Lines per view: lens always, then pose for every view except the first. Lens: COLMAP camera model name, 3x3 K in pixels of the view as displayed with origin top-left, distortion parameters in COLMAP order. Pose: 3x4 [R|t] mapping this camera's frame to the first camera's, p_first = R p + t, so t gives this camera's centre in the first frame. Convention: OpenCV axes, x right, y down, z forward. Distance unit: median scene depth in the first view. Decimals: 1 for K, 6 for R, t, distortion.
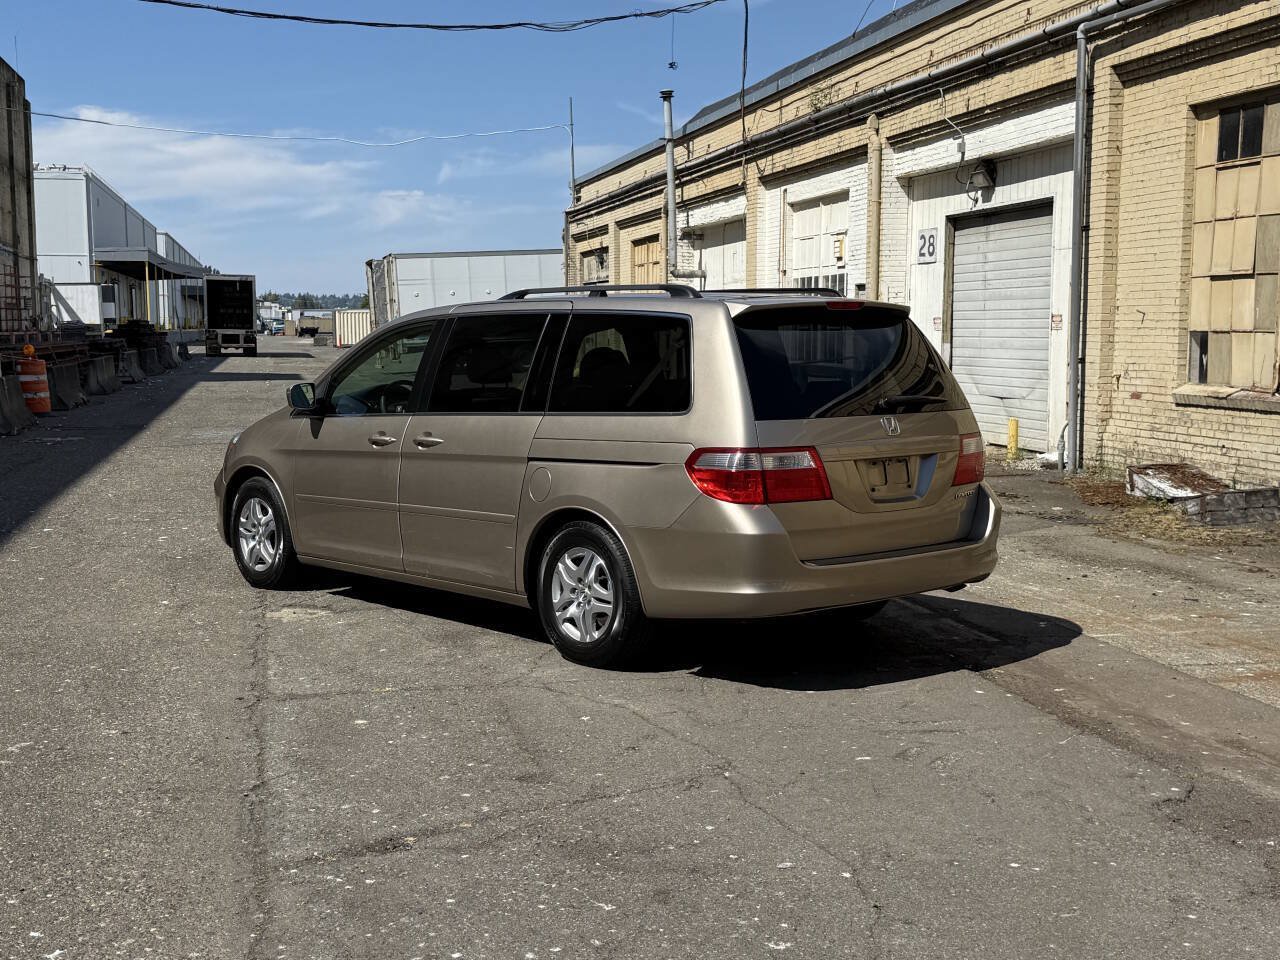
lens RADIAL K [[1592.1, 0, 641.1], [0, 1592.1, 483.0], [0, 0, 1]] dist [0.206160, -0.484378]
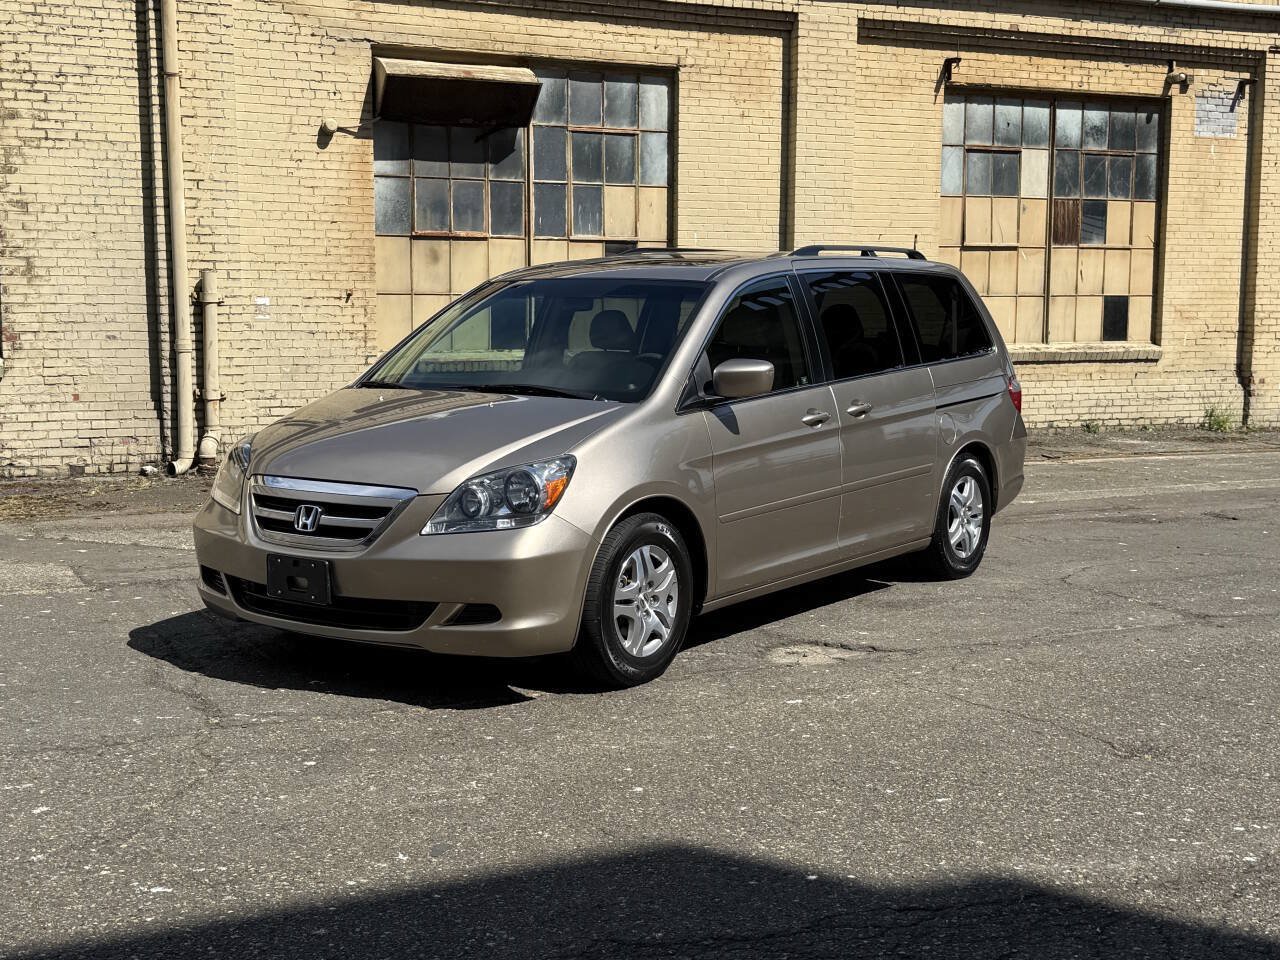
lens RADIAL K [[1656.0, 0, 638.8], [0, 1656.0, 479.0], [0, 0, 1]] dist [0.208958, -0.472724]
pose [[-0.221746, -0.109470, 0.968940, -0.504322], [0.090977, 0.987021, 0.132333, -0.060641], [-0.970851, 0.117496, -0.208909, 0.647027]]
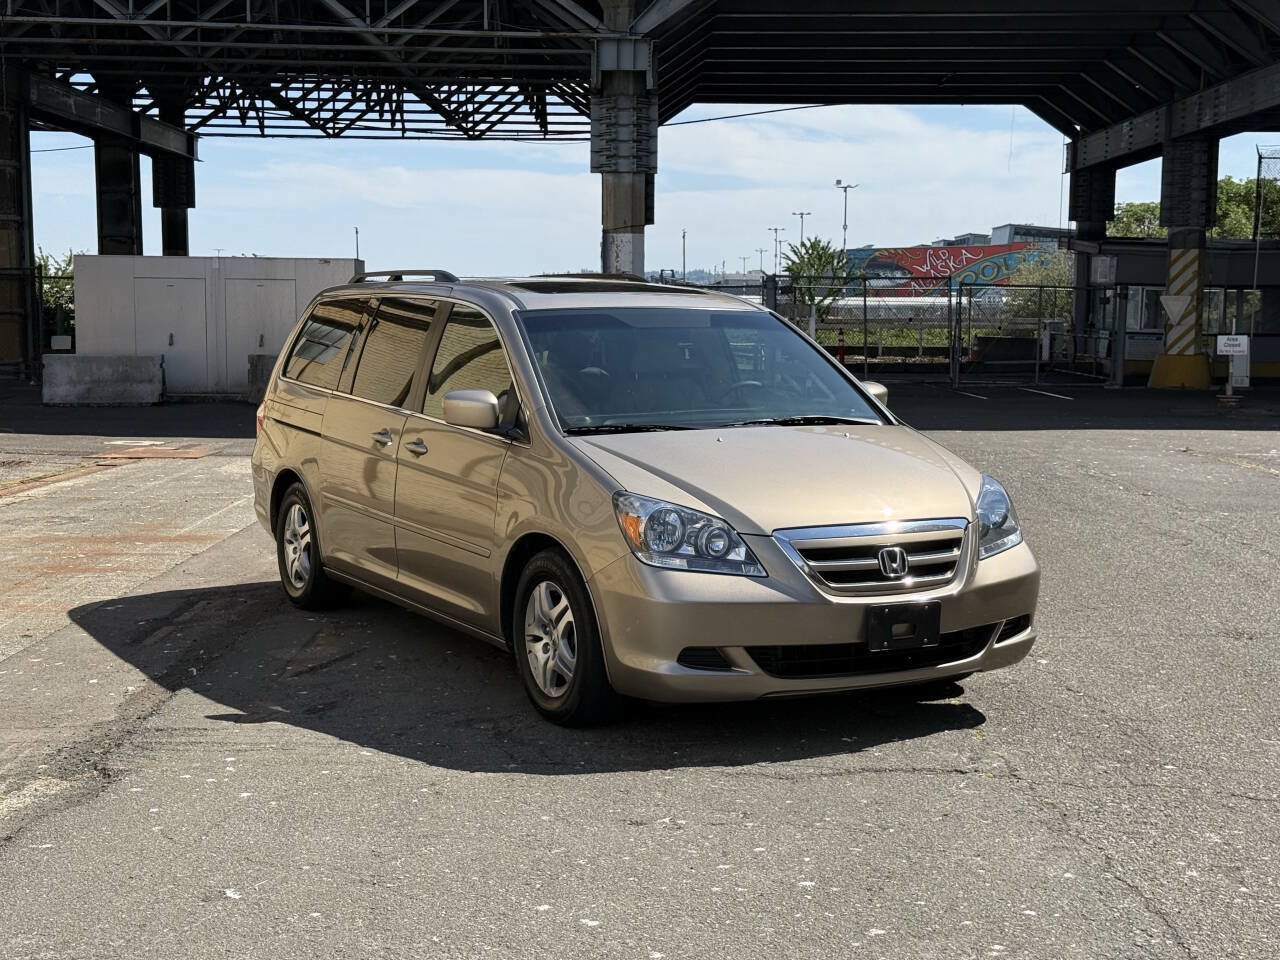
lens RADIAL K [[1767.9, 0, 631.7], [0, 1767.9, 476.7], [0, 0, 1]] dist [0.193764, -0.377687]
pose [[-0.974017, -0.028016, 0.224735, -0.159298], [0.015185, 0.982007, 0.188234, -0.100315], [-0.225964, 0.186756, -0.956066, 1.015633]]
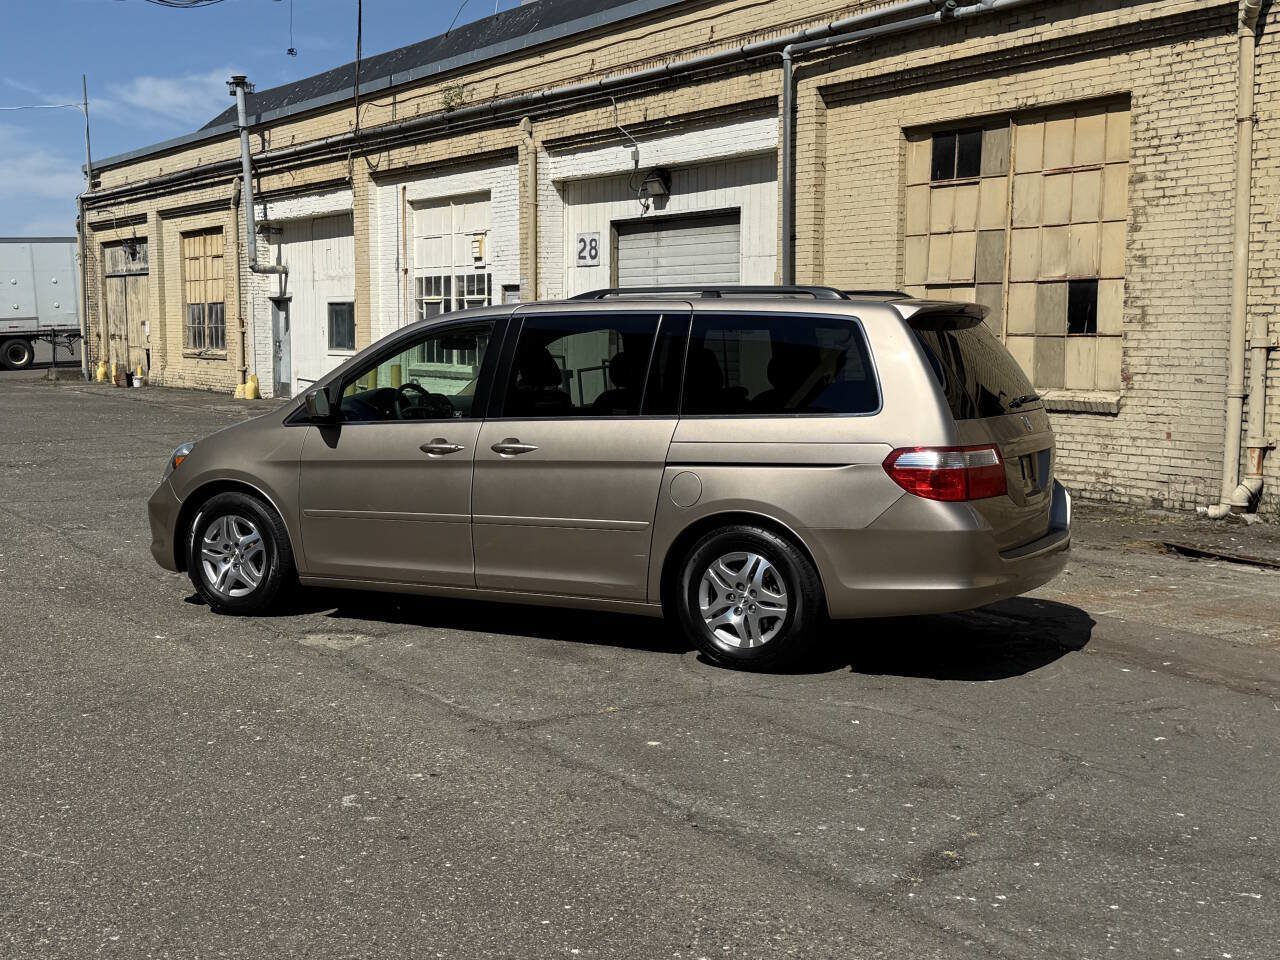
lens RADIAL K [[1589.6, 0, 649.3], [0, 1589.6, 477.9], [0, 0, 1]] dist [0.201806, -0.464990]
pose [[0.937580, -0.028180, 0.346625, -0.188263], [0.029116, 0.999573, 0.002509, -0.004160], [-0.346548, 0.007740, 0.938000, 0.041653]]
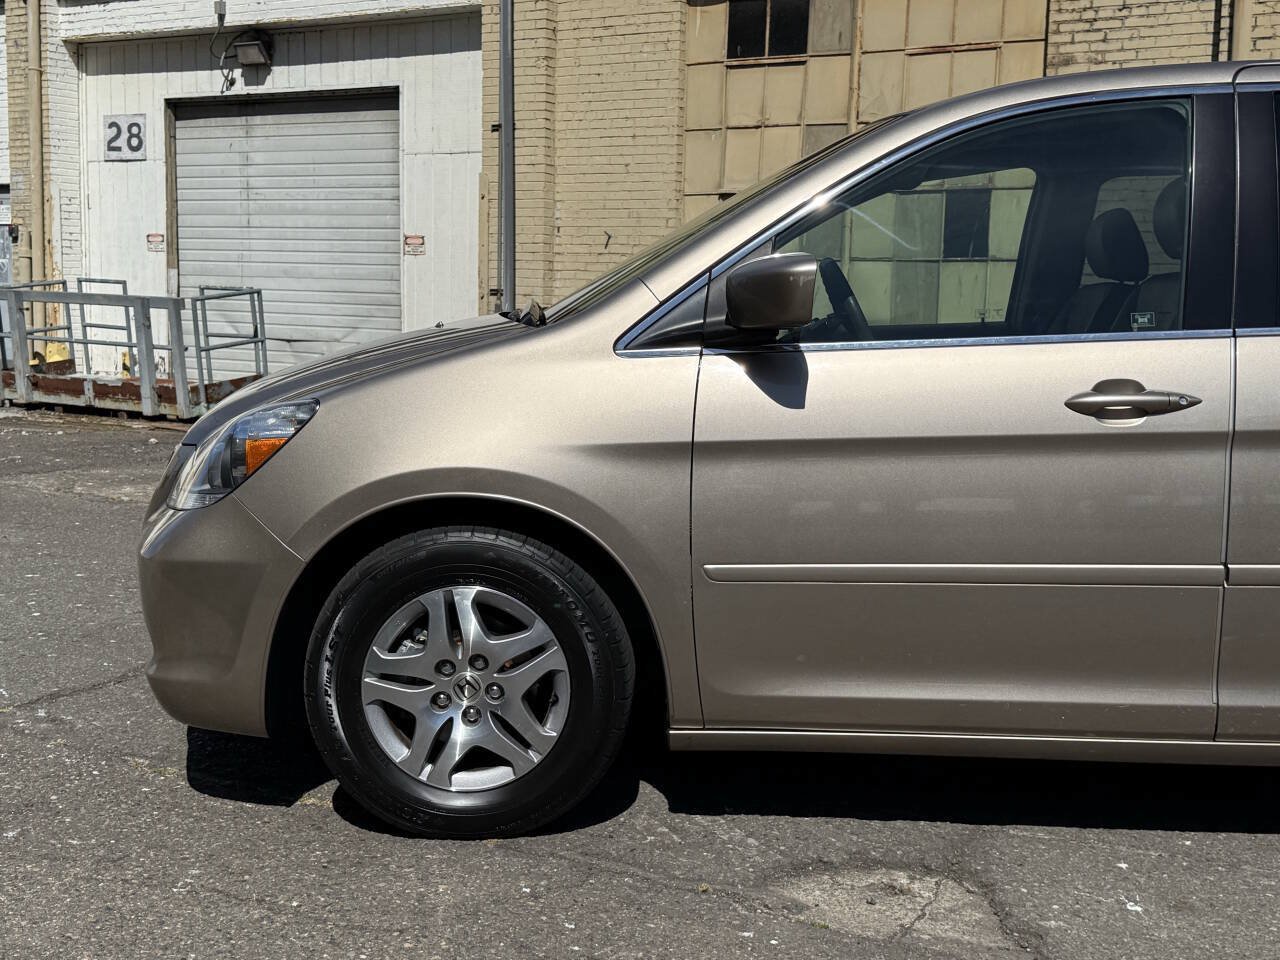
lens RADIAL K [[1545.1, 0, 644.2], [0, 1545.1, 485.7], [0, 0, 1]] dist [0.207876, -0.487185]
pose [[0.689747, -0.069760, 0.720682, -0.258437], [0.046965, 0.997562, 0.051612, -0.016124], [-0.722525, -0.001753, 0.691342, 0.417944]]
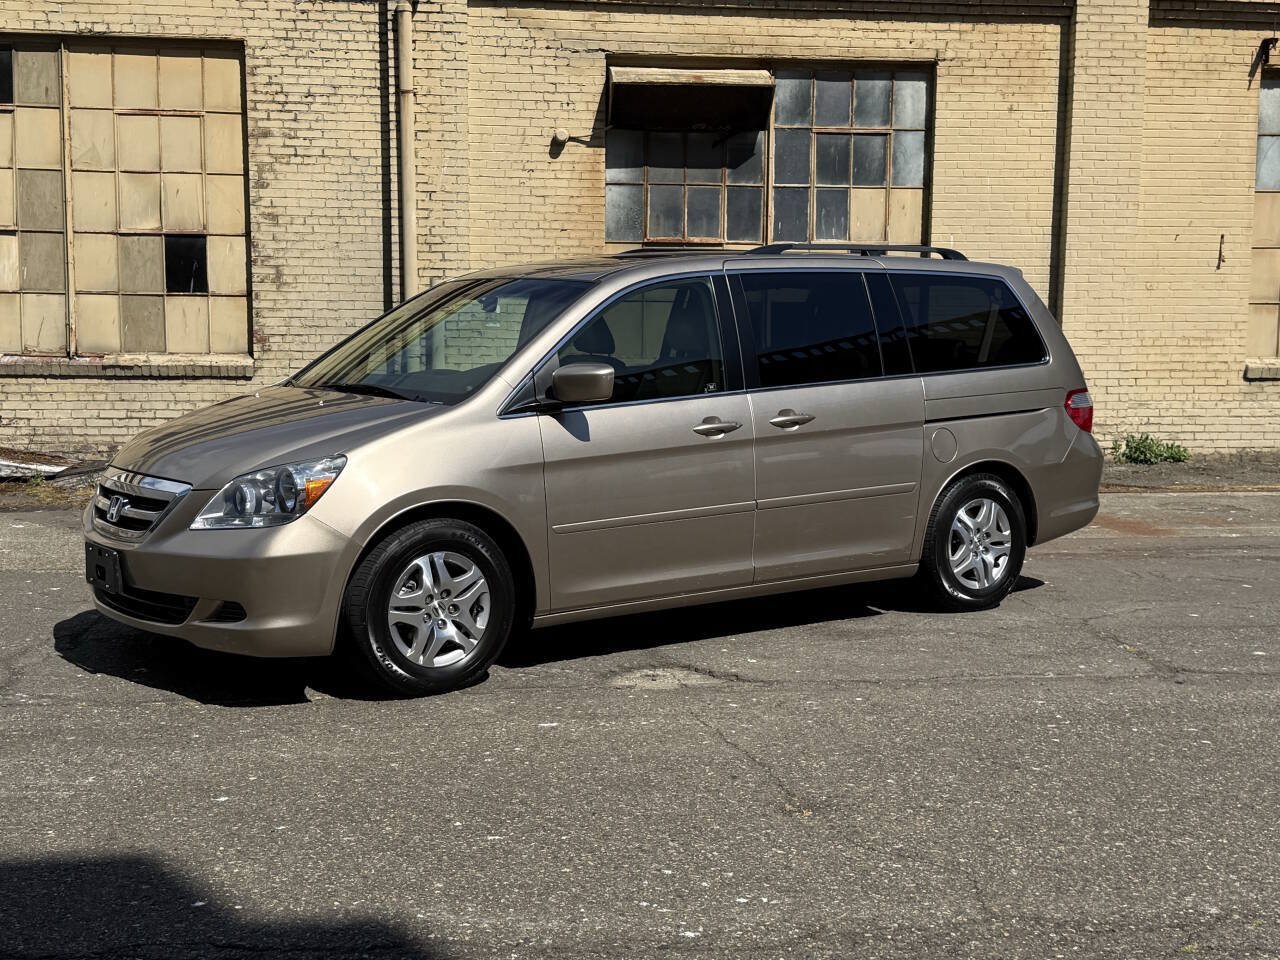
lens RADIAL K [[1658.4, 0, 646.0], [0, 1658.4, 477.3], [0, 0, 1]] dist [0.212123, -0.486354]
pose [[0.090843, -0.104211, 0.990398, -0.497955], [0.089356, 0.991351, 0.096115, -0.042928], [-0.991848, 0.079766, 0.099369, 0.483167]]
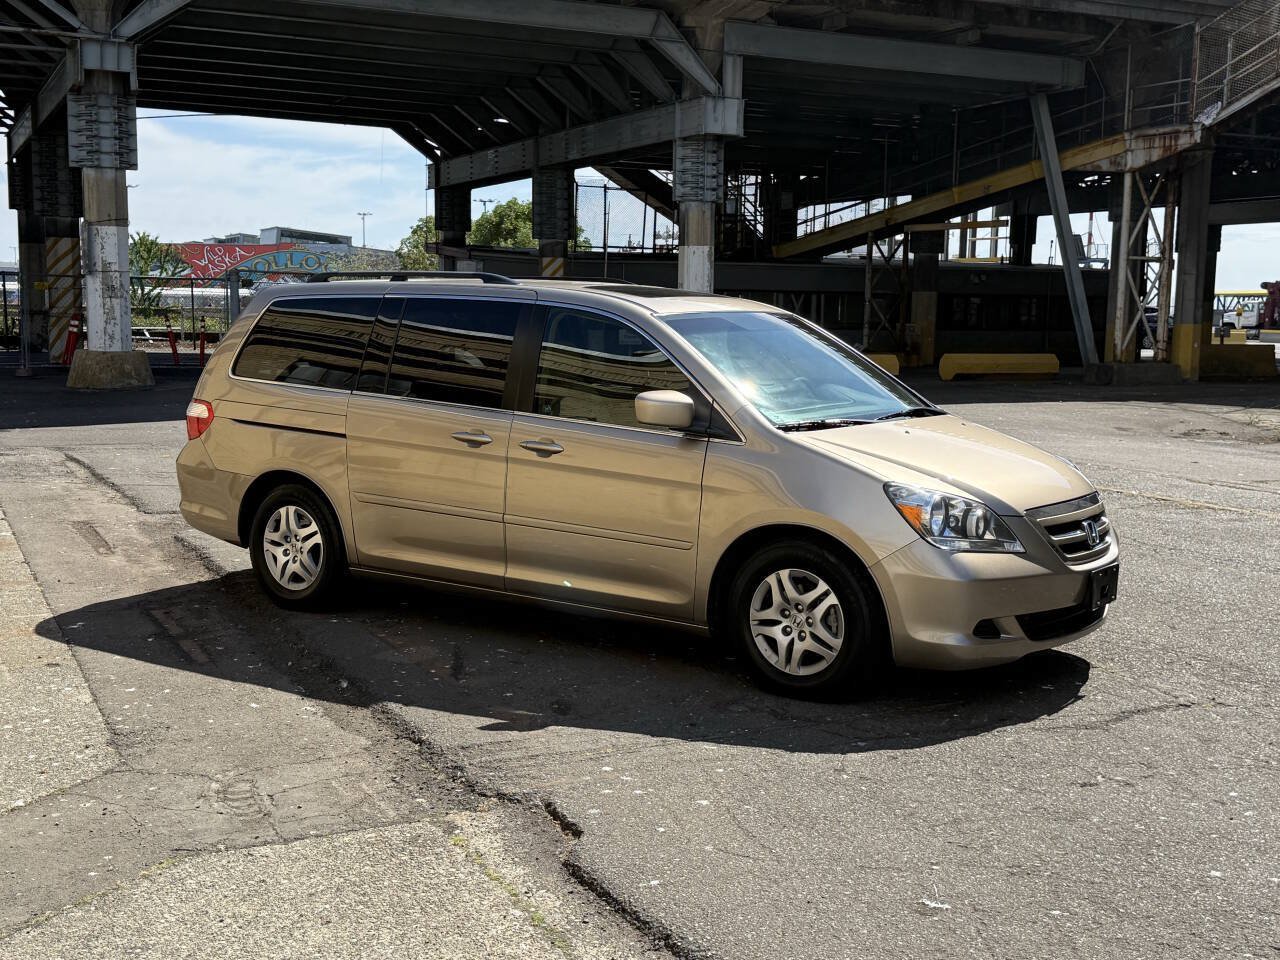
lens RADIAL K [[1497.9, 0, 645.6], [0, 1497.9, 479.1], [0, 0, 1]] dist [0.215186, -0.509791]
pose [[-0.974544, 0.011105, -0.223922, 0.064709], [-0.036314, 0.977765, 0.206537, -0.097351], [0.221237, 0.209410, -0.952471, 0.976711]]
